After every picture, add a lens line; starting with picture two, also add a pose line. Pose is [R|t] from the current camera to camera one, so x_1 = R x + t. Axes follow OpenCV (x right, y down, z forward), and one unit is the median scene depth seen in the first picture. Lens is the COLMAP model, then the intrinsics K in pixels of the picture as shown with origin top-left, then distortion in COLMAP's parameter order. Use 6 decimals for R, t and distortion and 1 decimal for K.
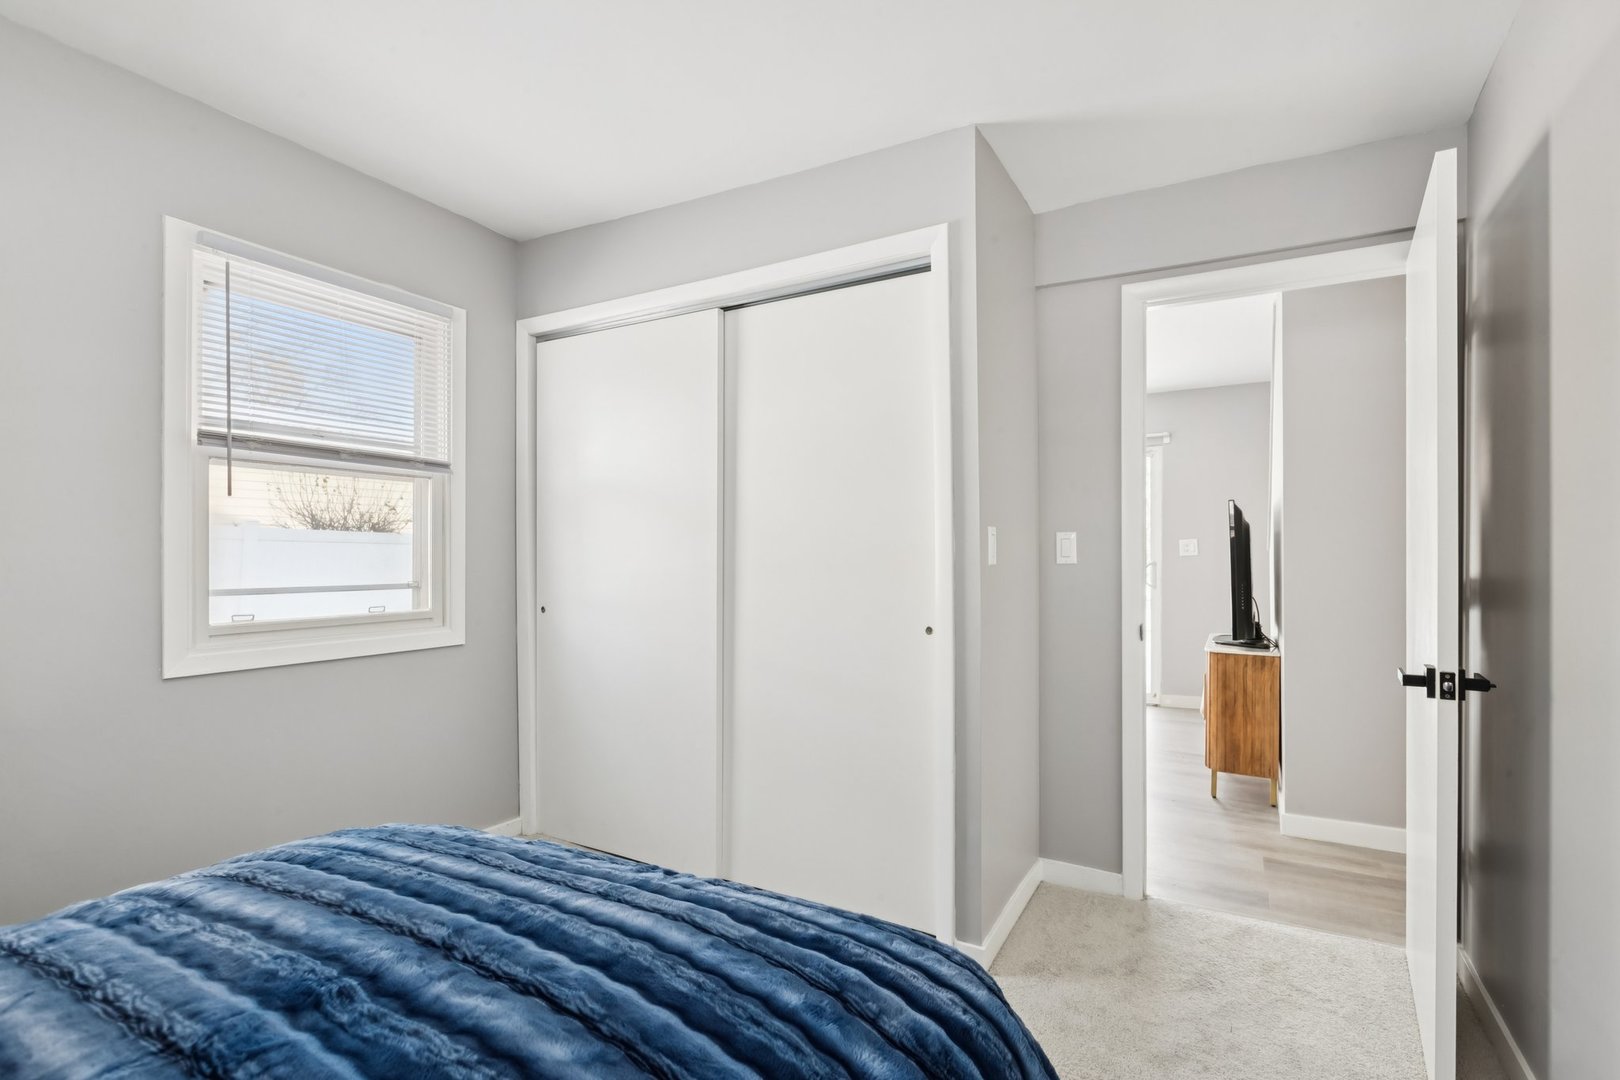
lens RADIAL K [[787.9, 0, 808.8], [0, 787.9, 551.5], [0, 0, 1]] dist [-0.000220, 0.000002]
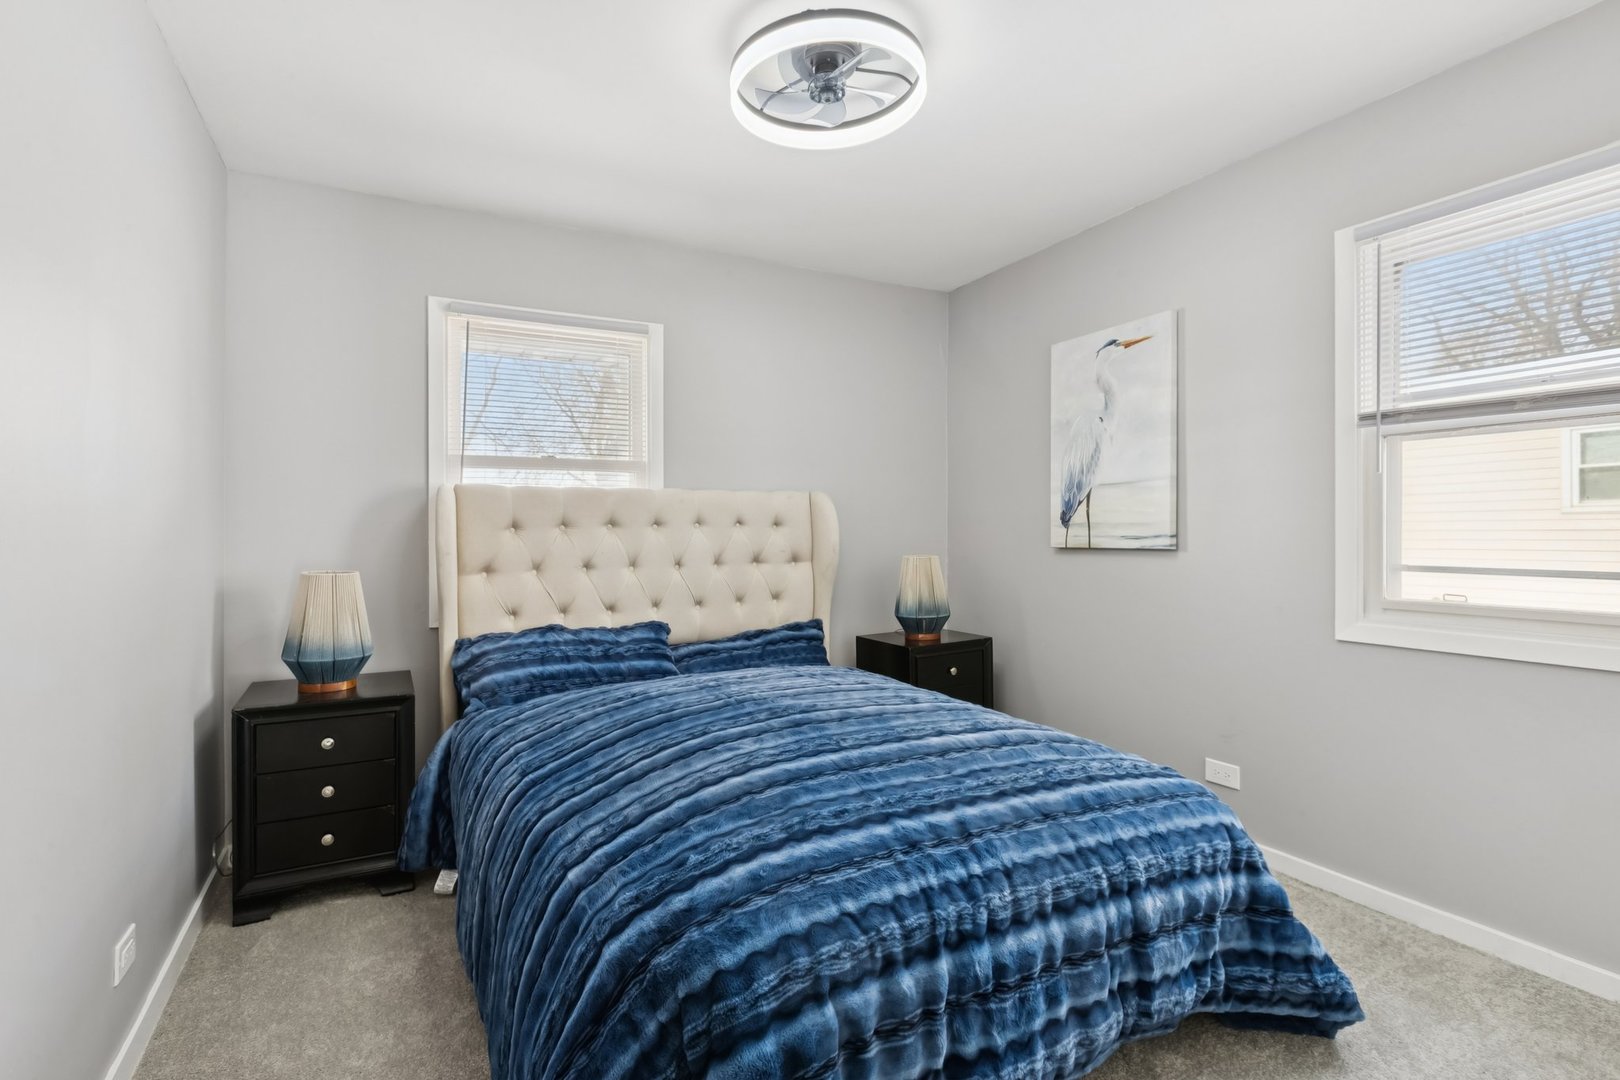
lens RADIAL K [[787.9, 0, 808.8], [0, 787.9, 535.8], [0, 0, 1]] dist [-0.000220, 0.000002]
pose [[-0.543207, -0.001673, -0.839597, 0.521599], [0.000534, 0.999997, -0.002338, 0.012968], [0.839599, -0.001718, -0.543204, 0.934138]]
